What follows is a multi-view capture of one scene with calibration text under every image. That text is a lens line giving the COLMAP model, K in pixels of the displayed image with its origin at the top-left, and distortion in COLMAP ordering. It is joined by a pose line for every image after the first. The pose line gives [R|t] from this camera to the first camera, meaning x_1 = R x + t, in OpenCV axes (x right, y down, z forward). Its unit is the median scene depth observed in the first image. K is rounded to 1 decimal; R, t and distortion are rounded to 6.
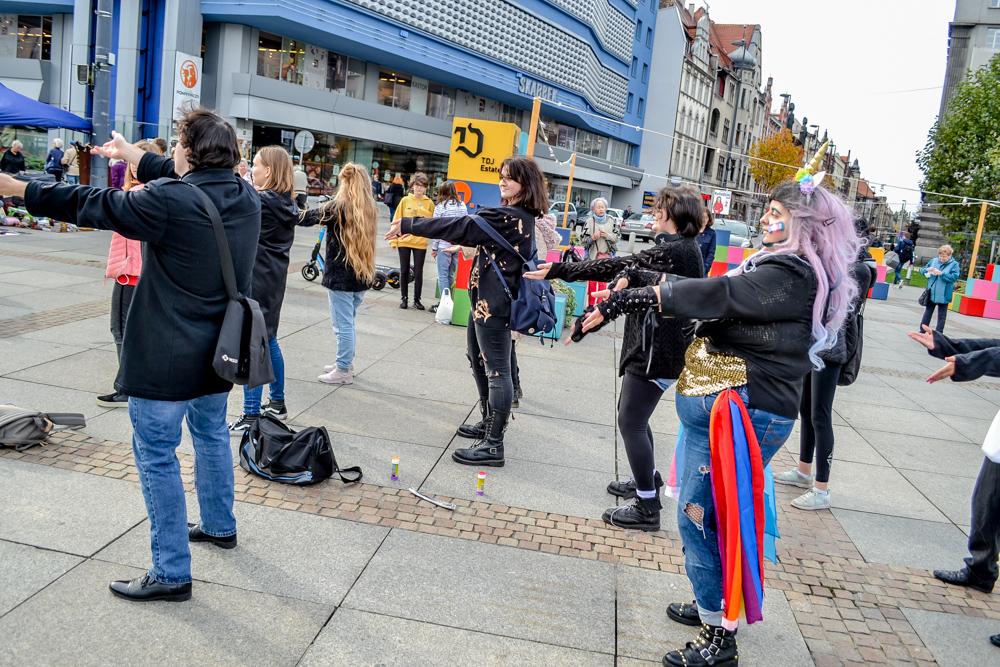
lens RADIAL K [[796.7, 0, 504.7], [0, 796.7, 331.6], [0, 0, 1]] dist [-0.079647, 0.008082]
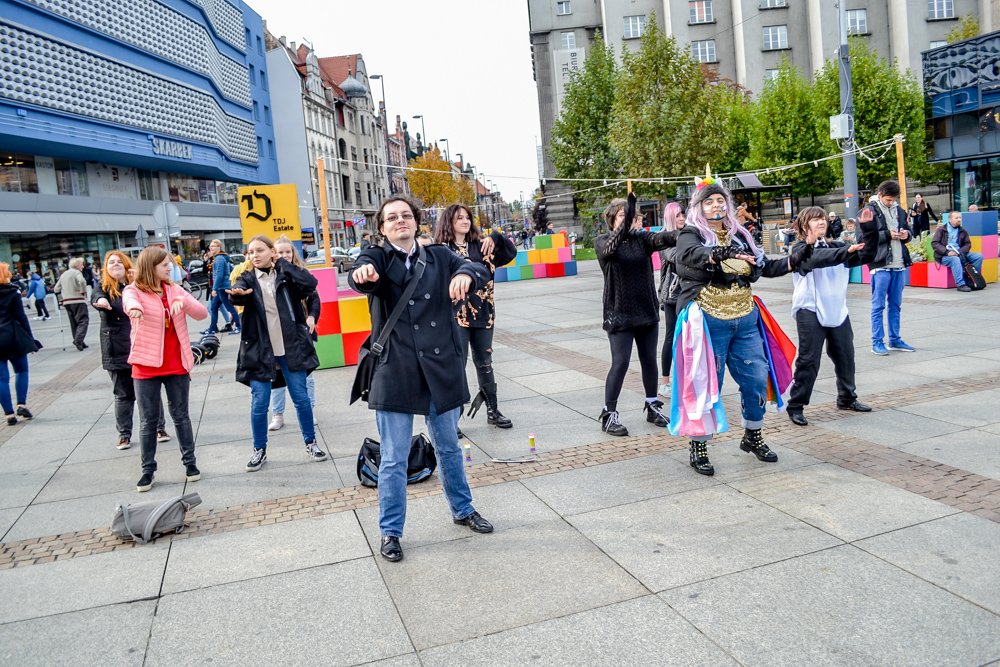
lens RADIAL K [[796.7, 0, 504.8], [0, 796.7, 329.9], [0, 0, 1]] dist [-0.079647, 0.008082]
pose [[0.881470, -0.237559, 0.408137, -0.058964], [0.253649, 0.967178, 0.015136, -0.002665], [-0.398337, 0.090182, 0.912795, -0.024024]]
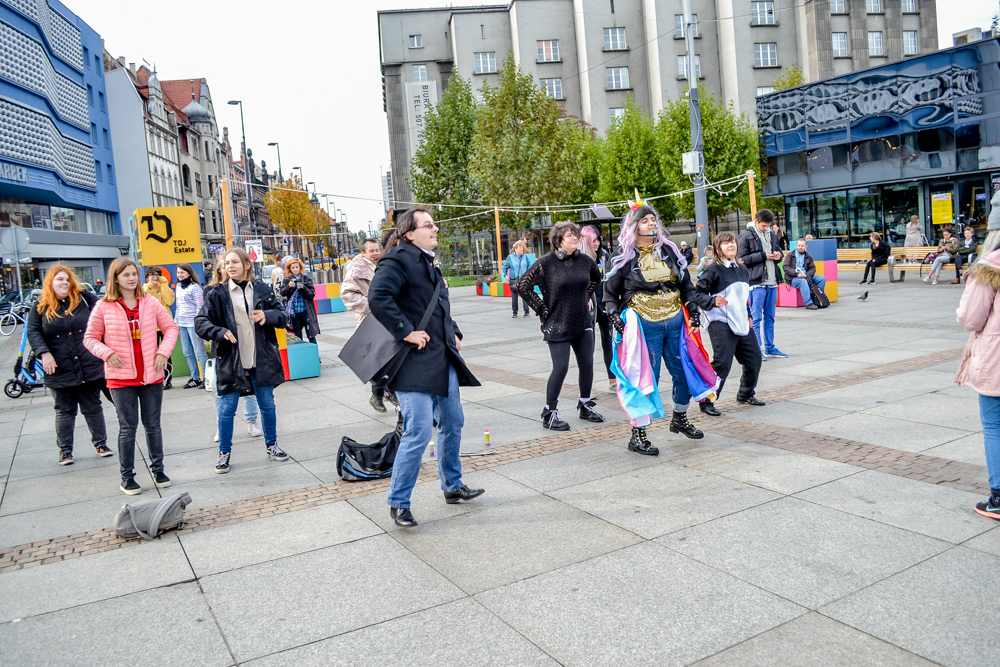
lens RADIAL K [[796.7, 0, 502.5], [0, 796.7, 332.8], [0, 0, 1]] dist [-0.079647, 0.008082]
pose [[0.784661, -0.232741, 0.574576, -0.083594], [0.263419, 0.964189, 0.030826, -0.003883], [-0.561174, 0.127167, 0.817870, -0.026876]]
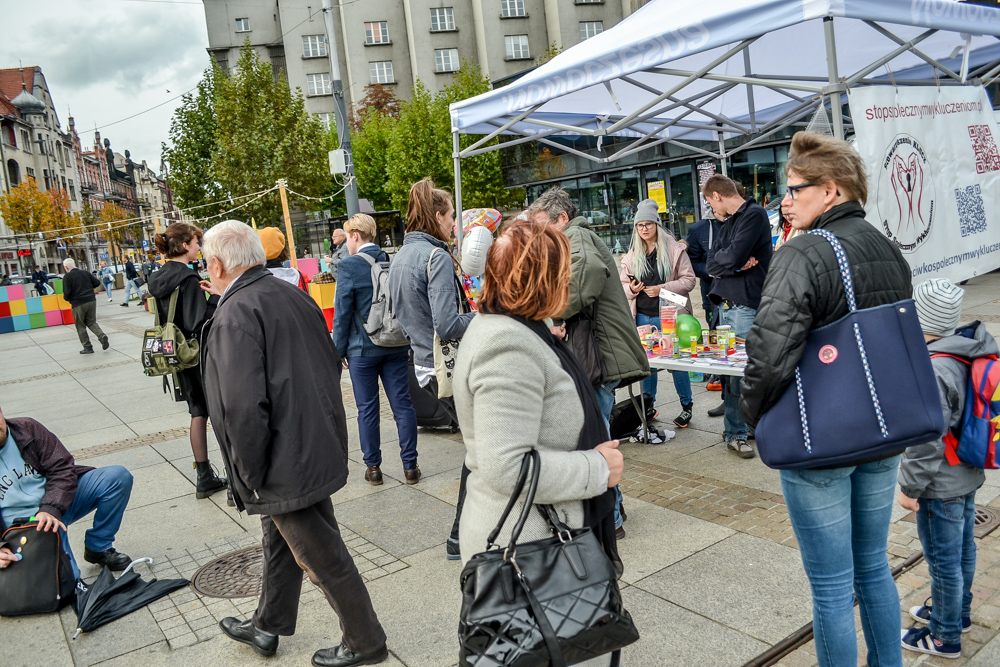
lens RADIAL K [[796.7, 0, 503.9], [0, 796.7, 330.5], [0, 0, 1]] dist [-0.079647, 0.008082]
pose [[0.711931, -0.276549, 0.645504, 0.089004], [0.296560, 0.951606, 0.080612, 0.028007], [-0.636559, 0.134040, 0.759491, -0.105726]]
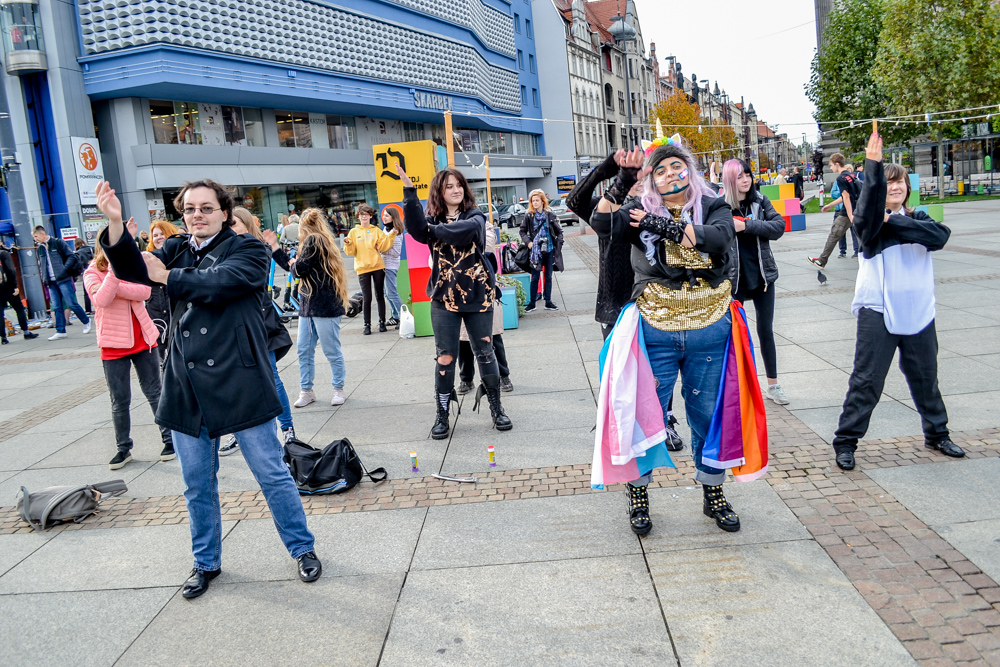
lens RADIAL K [[796.7, 0, 504.1], [0, 796.7, 328.8], [0, 0, 1]] dist [-0.079647, 0.008082]
pose [[0.973376, -0.218481, 0.069312, -0.005279], [0.219222, 0.975670, -0.003167, 0.002121], [-0.066934, 0.018278, 0.997590, -0.014243]]
